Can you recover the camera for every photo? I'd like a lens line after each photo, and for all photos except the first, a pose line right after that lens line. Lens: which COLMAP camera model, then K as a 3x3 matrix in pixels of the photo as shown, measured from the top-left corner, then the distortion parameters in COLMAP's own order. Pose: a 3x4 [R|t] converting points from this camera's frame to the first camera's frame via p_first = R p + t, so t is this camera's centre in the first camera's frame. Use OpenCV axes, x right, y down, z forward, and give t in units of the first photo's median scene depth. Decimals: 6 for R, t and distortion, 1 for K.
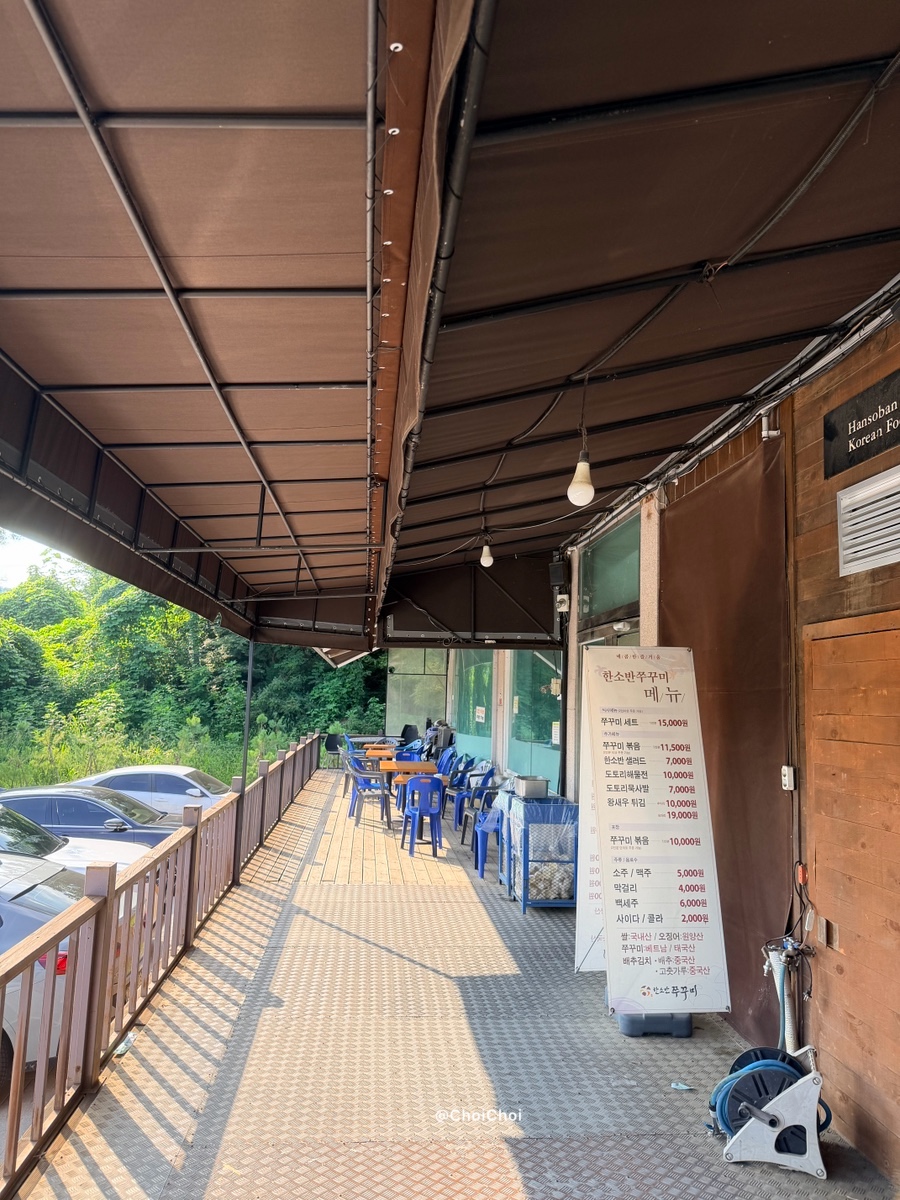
lens RADIAL K [[835.2, 0, 449.9], [0, 835.2, 598.1], [0, 0, 1]] dist [0.001494, 0.000112]
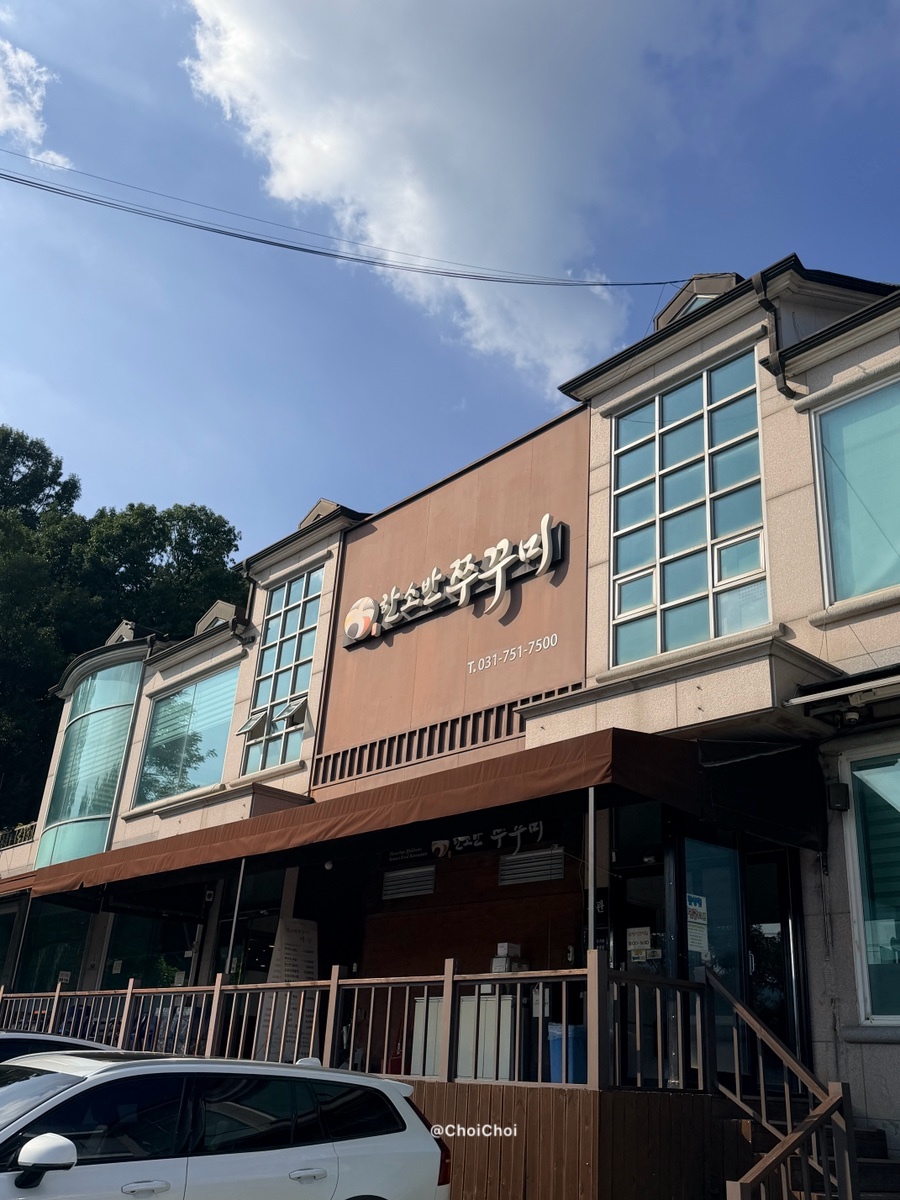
lens RADIAL K [[1077.5, 0, 451.0], [0, 1077.5, 600.0], [0, 0, 1]] dist [0.003056, 0.000505]
pose [[0.804734, 0.257310, 0.534972, -1.420697], [-0.102947, 0.948014, -0.301117, 0.079330], [-0.584641, 0.187246, 0.789388, -2.048727]]
